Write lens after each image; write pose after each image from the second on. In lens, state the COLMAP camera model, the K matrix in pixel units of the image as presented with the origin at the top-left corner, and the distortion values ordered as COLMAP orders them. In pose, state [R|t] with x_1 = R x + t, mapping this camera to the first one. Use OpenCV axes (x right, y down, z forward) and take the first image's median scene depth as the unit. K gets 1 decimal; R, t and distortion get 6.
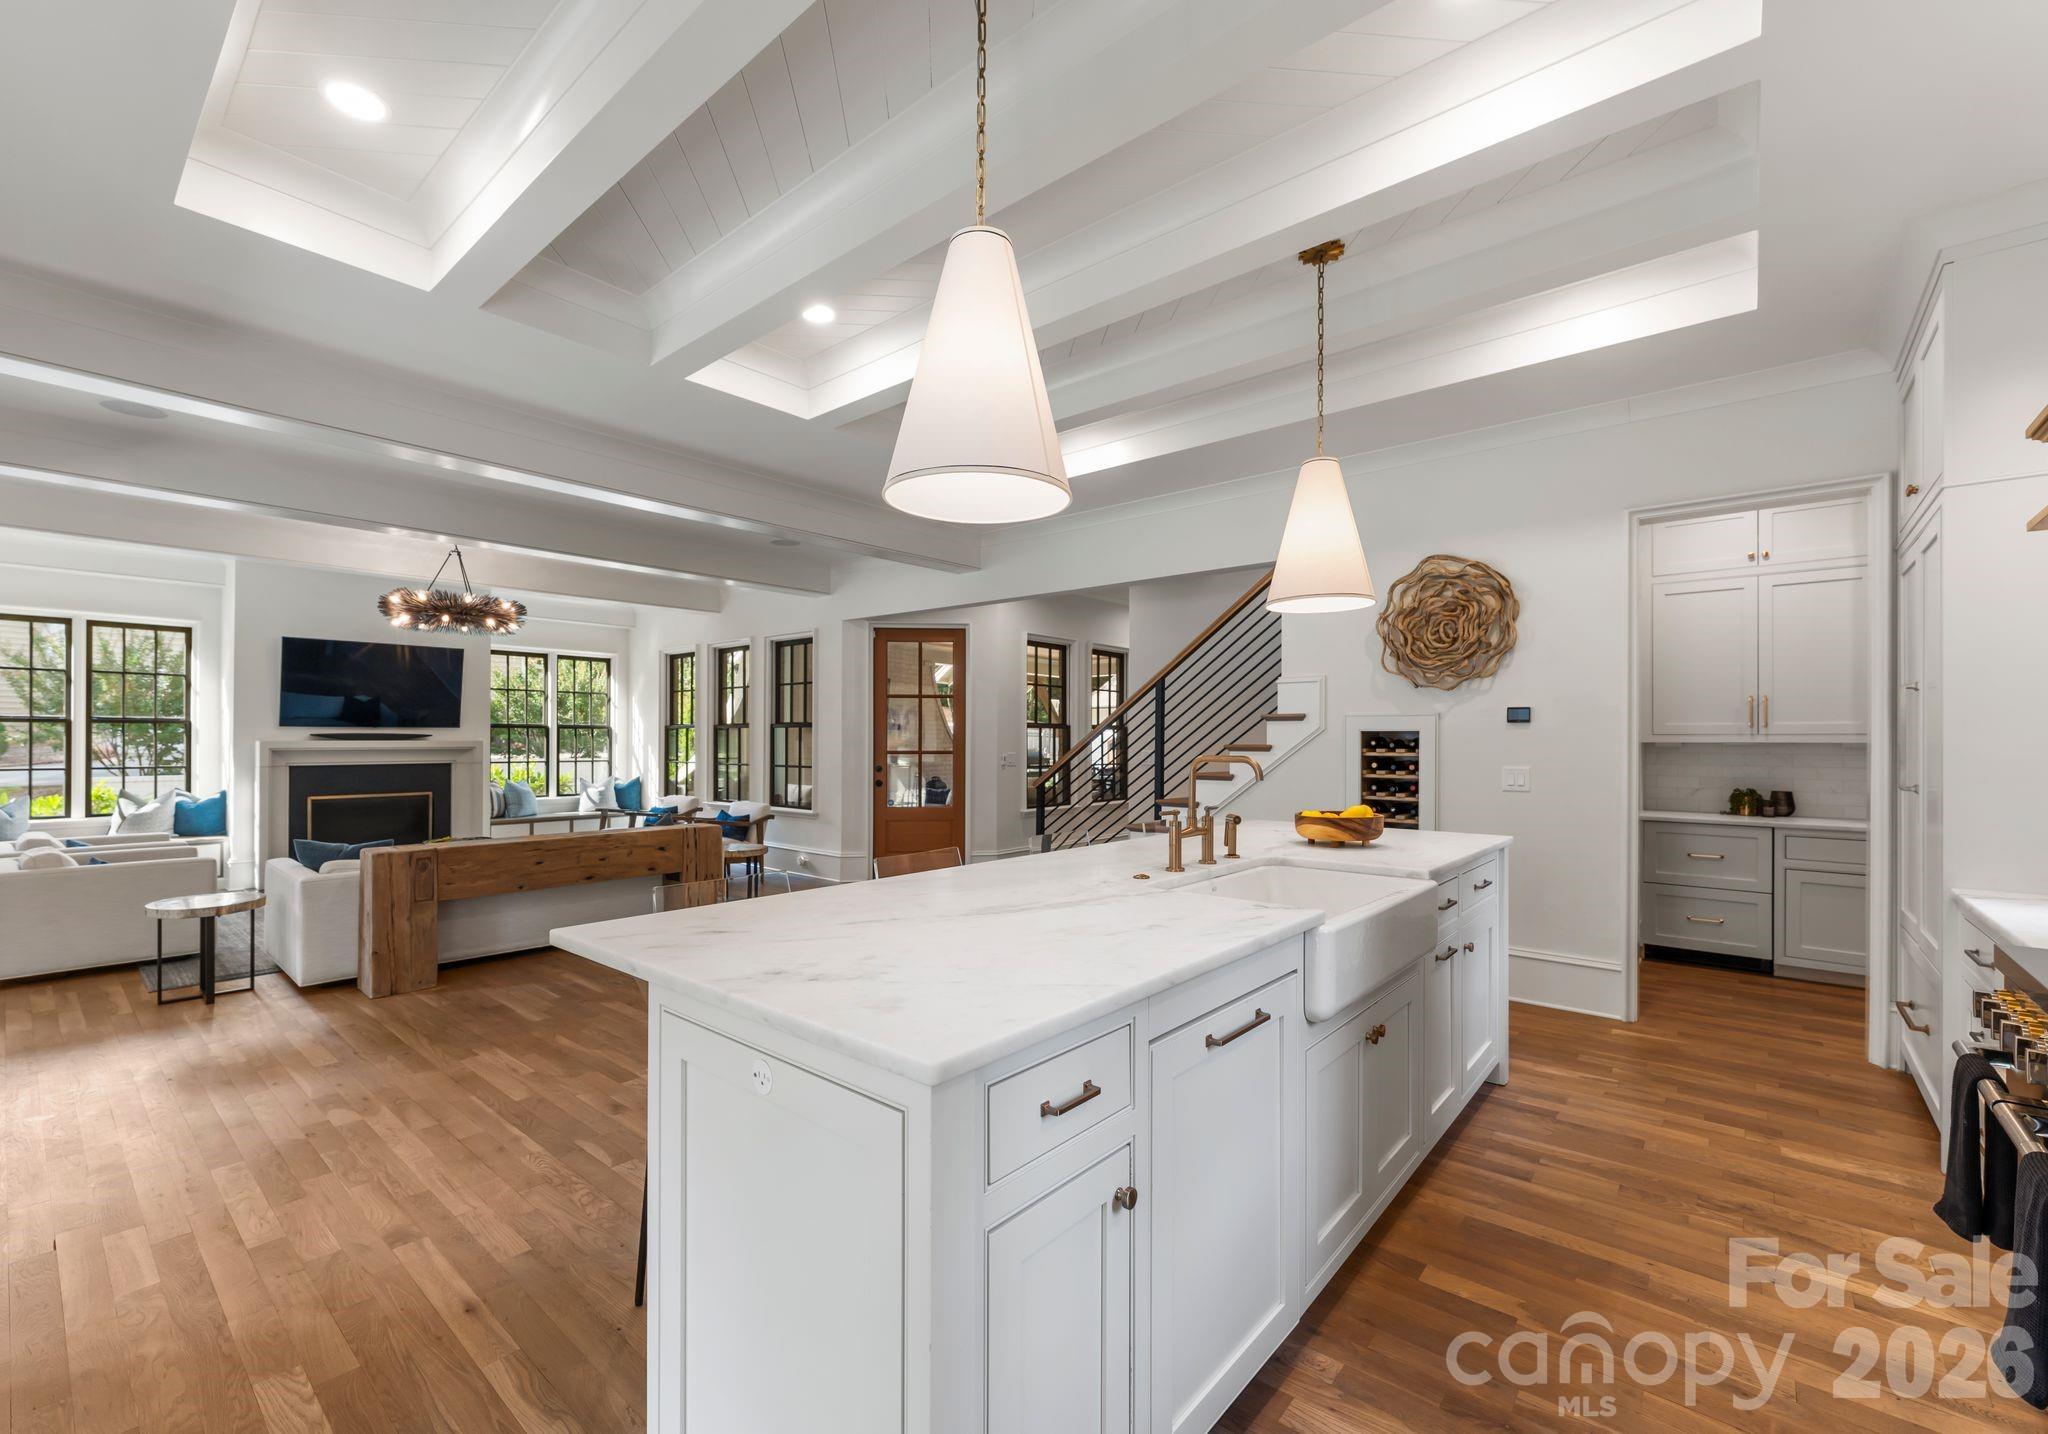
lens RADIAL K [[856.9, 0, 1025.6], [0, 856.9, 739.2], [0, 0, 1]] dist [-0.000891, 0.000830]
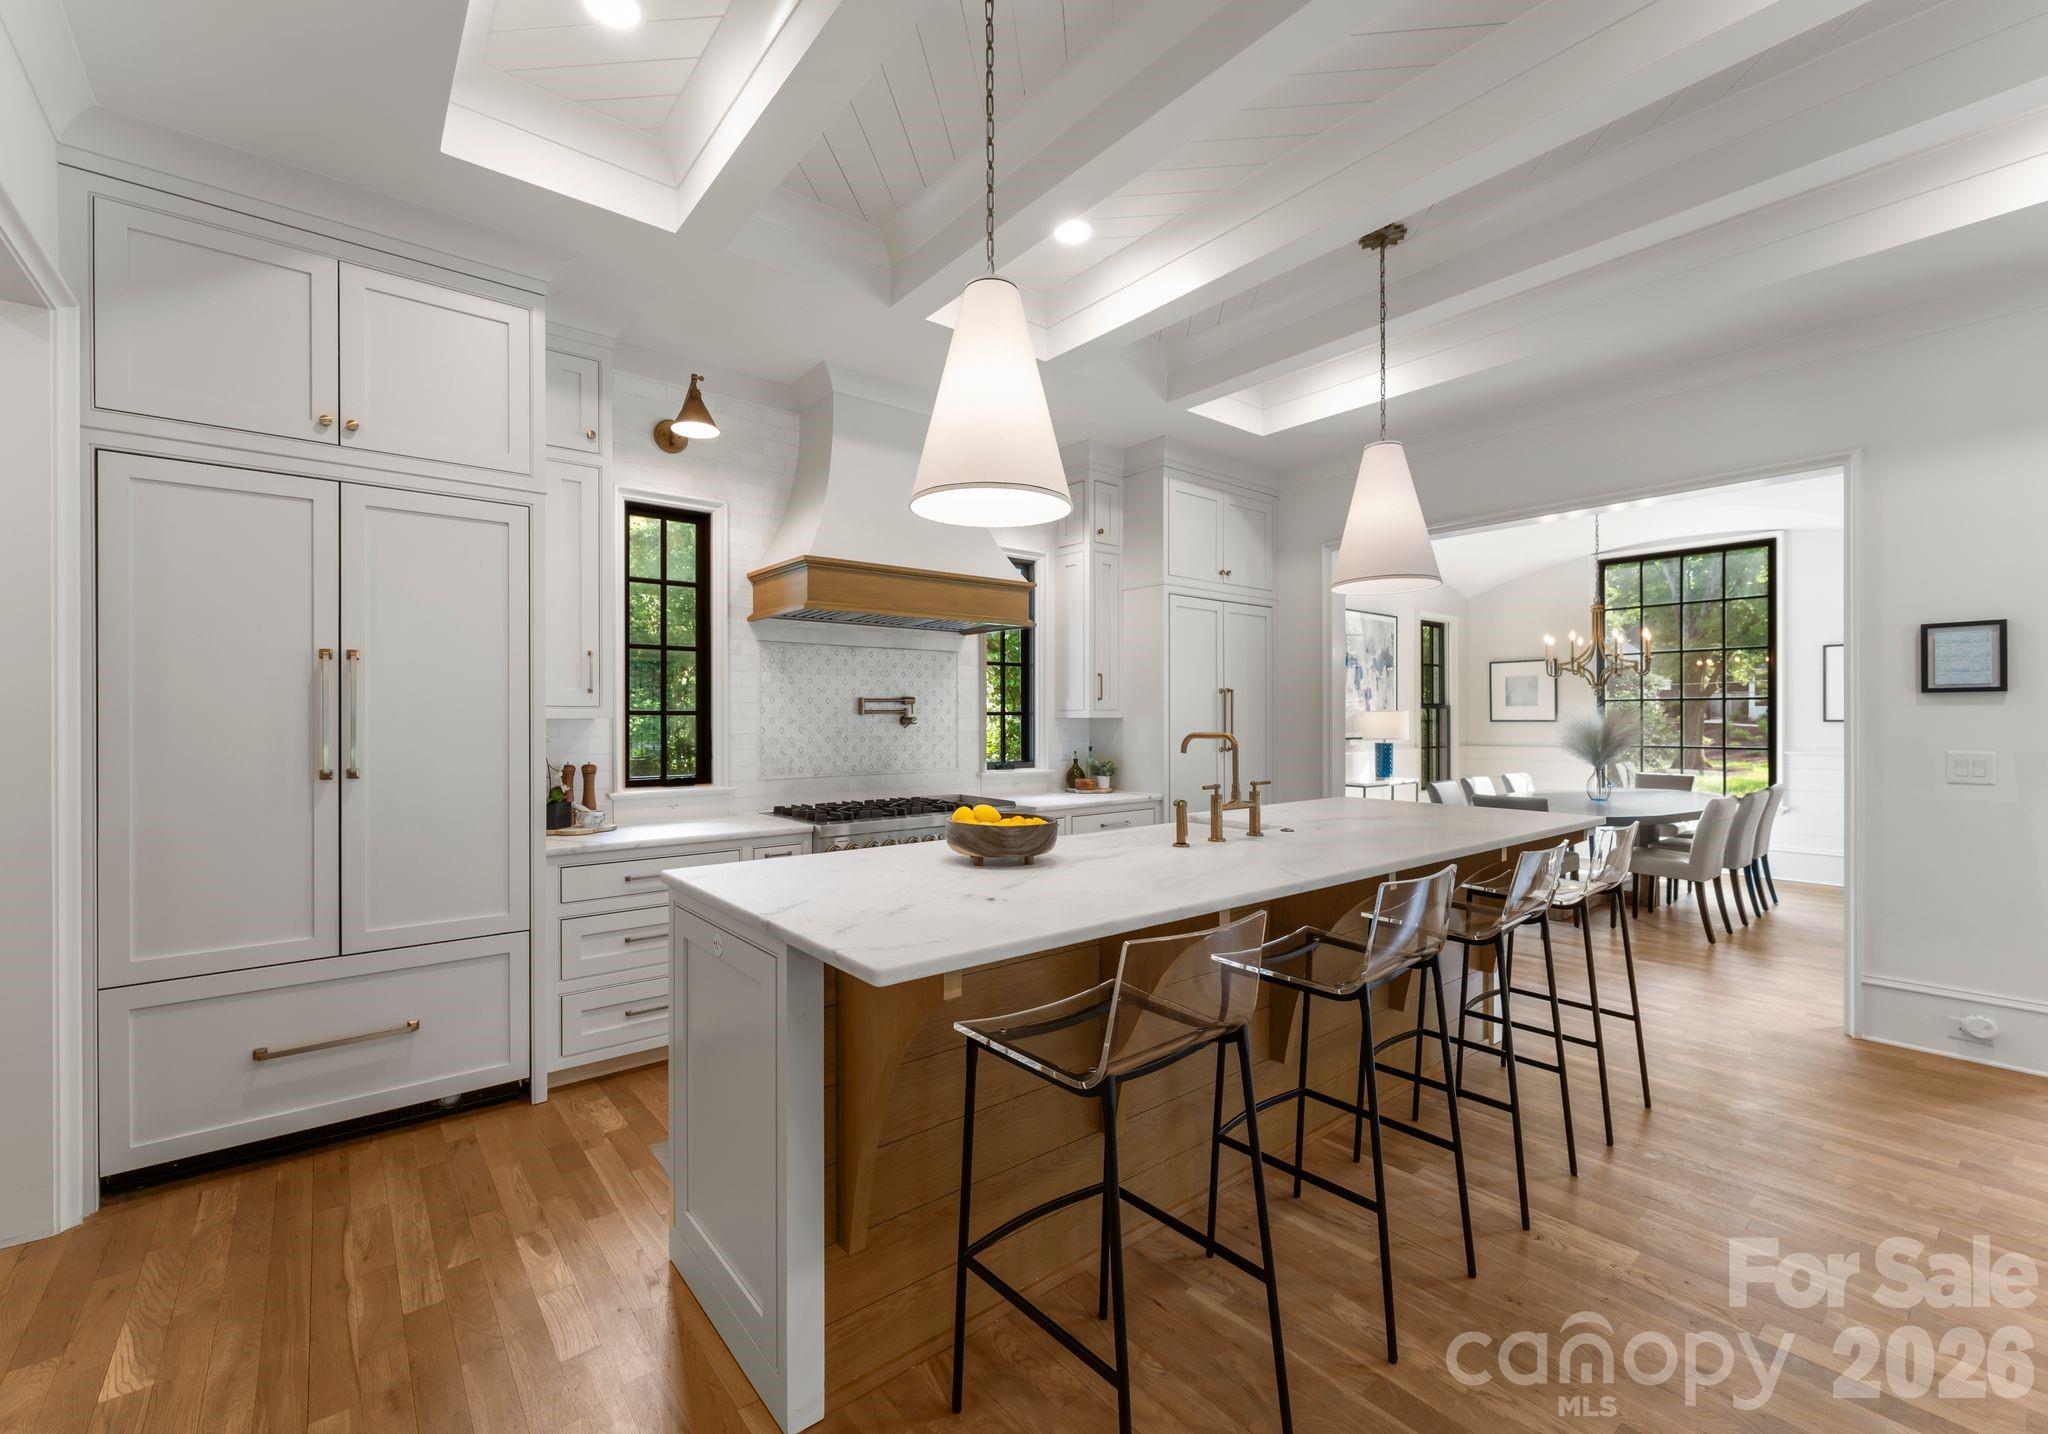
lens RADIAL K [[856.9, 0, 1022.7], [0, 856.9, 721.3], [0, 0, 1]] dist [-0.000891, 0.000830]
pose [[-0.982293, -0.001729, 0.187342, 0.121853], [-0.001495, 0.999998, 0.001390, 0.001611], [-0.187344, 0.001085, -0.982294, 1.003826]]
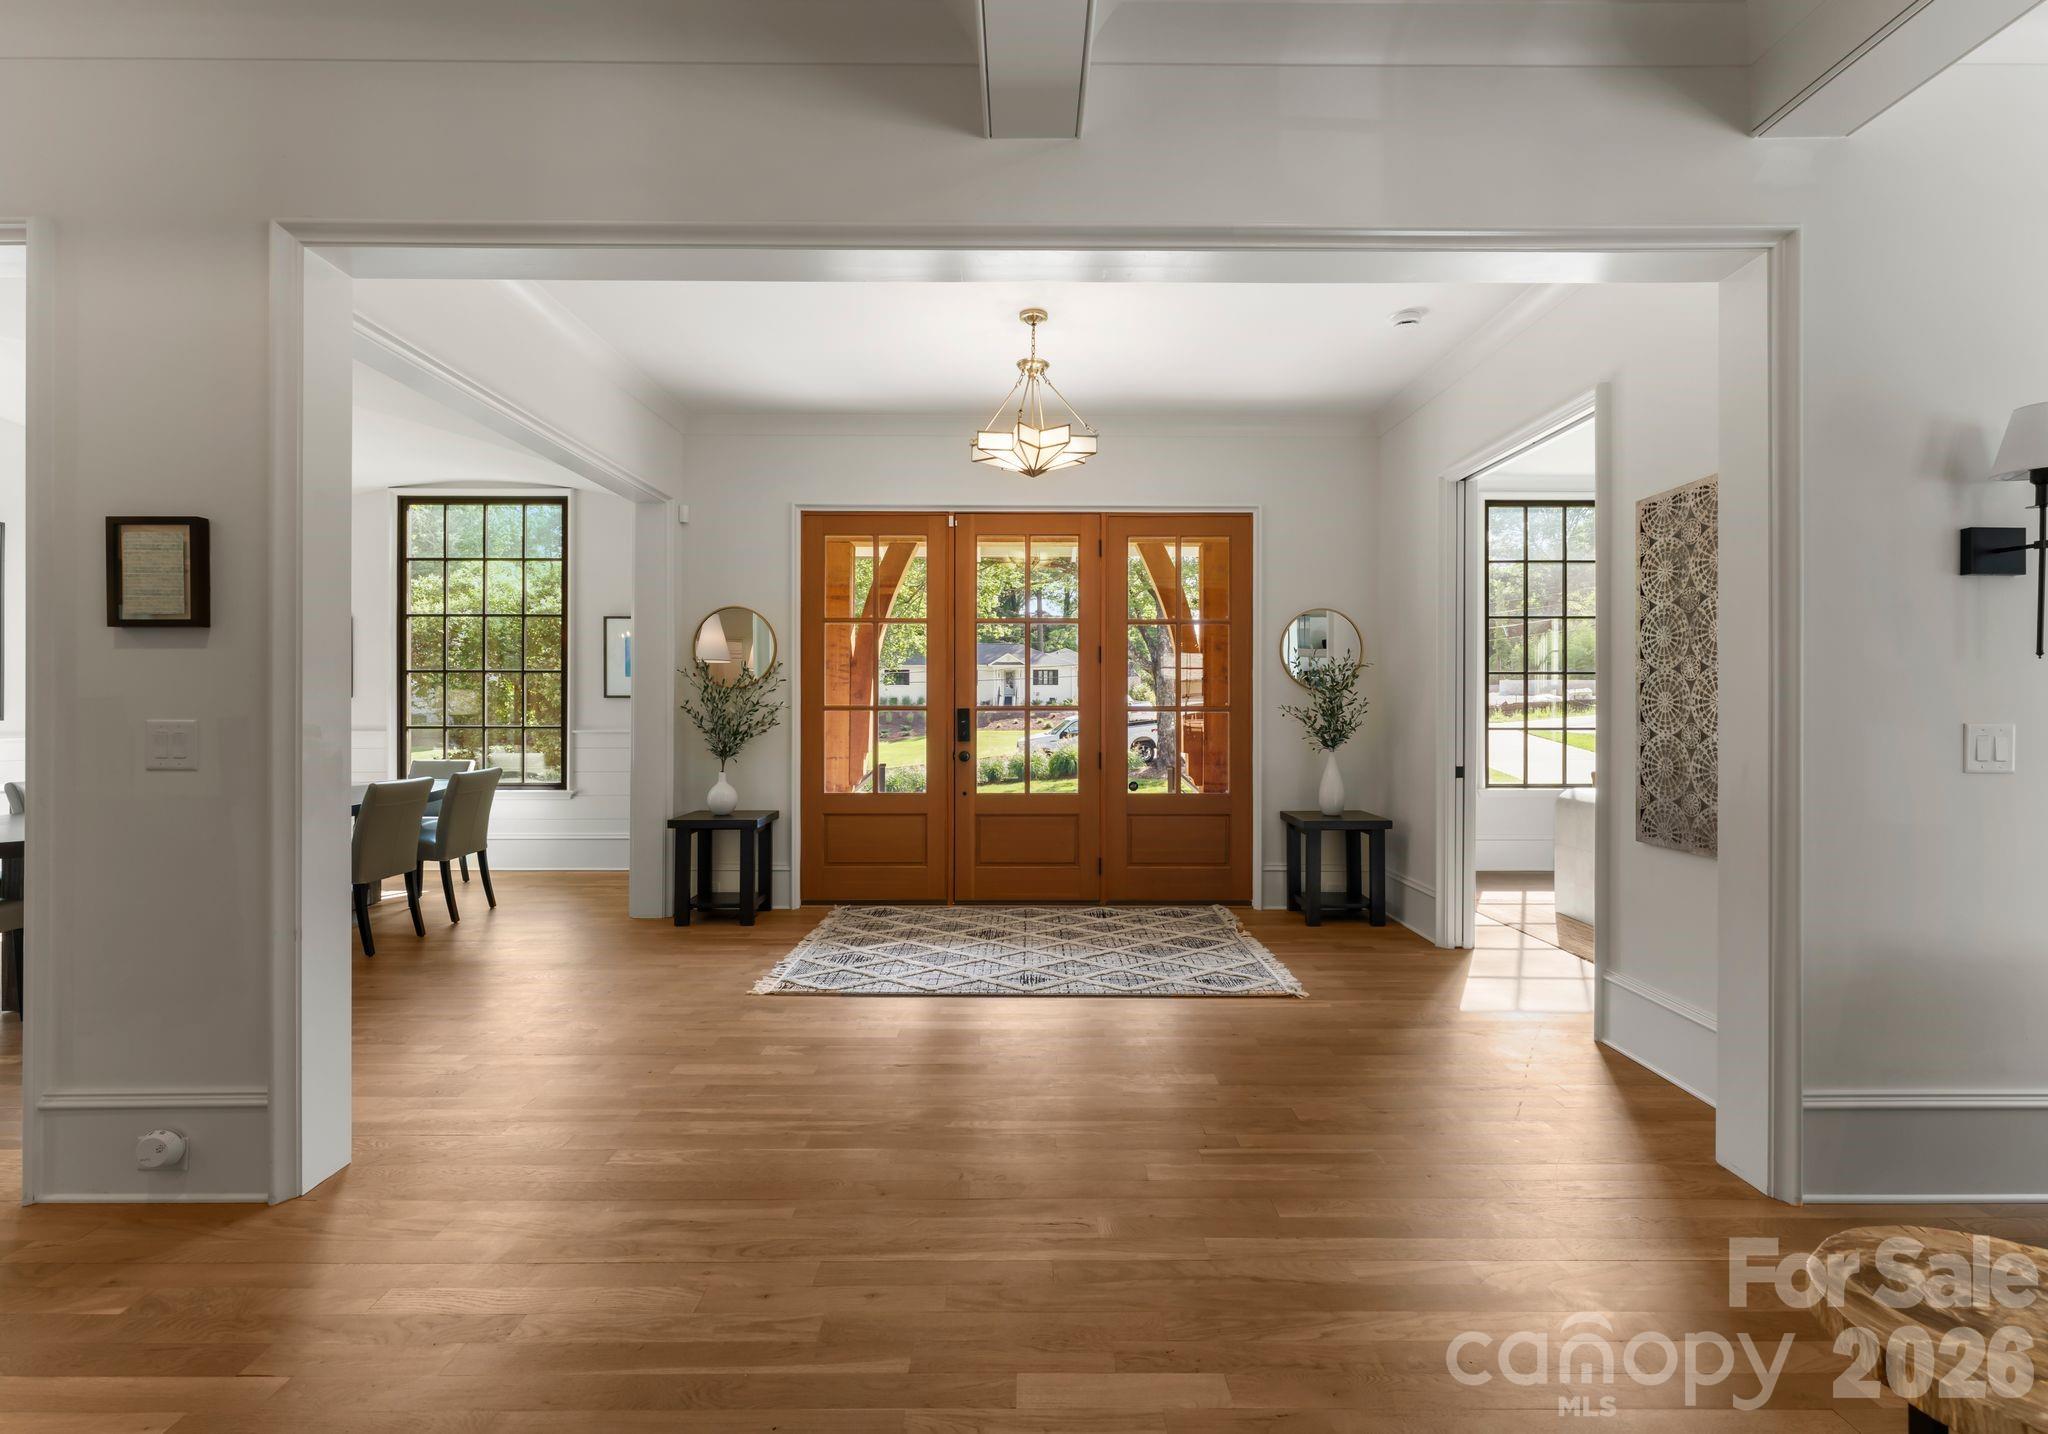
lens RADIAL K [[856.9, 0, 1029.6], [0, 856.9, 704.4], [0, 0, 1]] dist [-0.000891, 0.000830]
pose [[-0.763165, -0.007215, -0.646164, -0.495007], [-0.003868, 0.999971, -0.006597, 0.017664], [0.646192, -0.002535, -0.763170, 0.828750]]
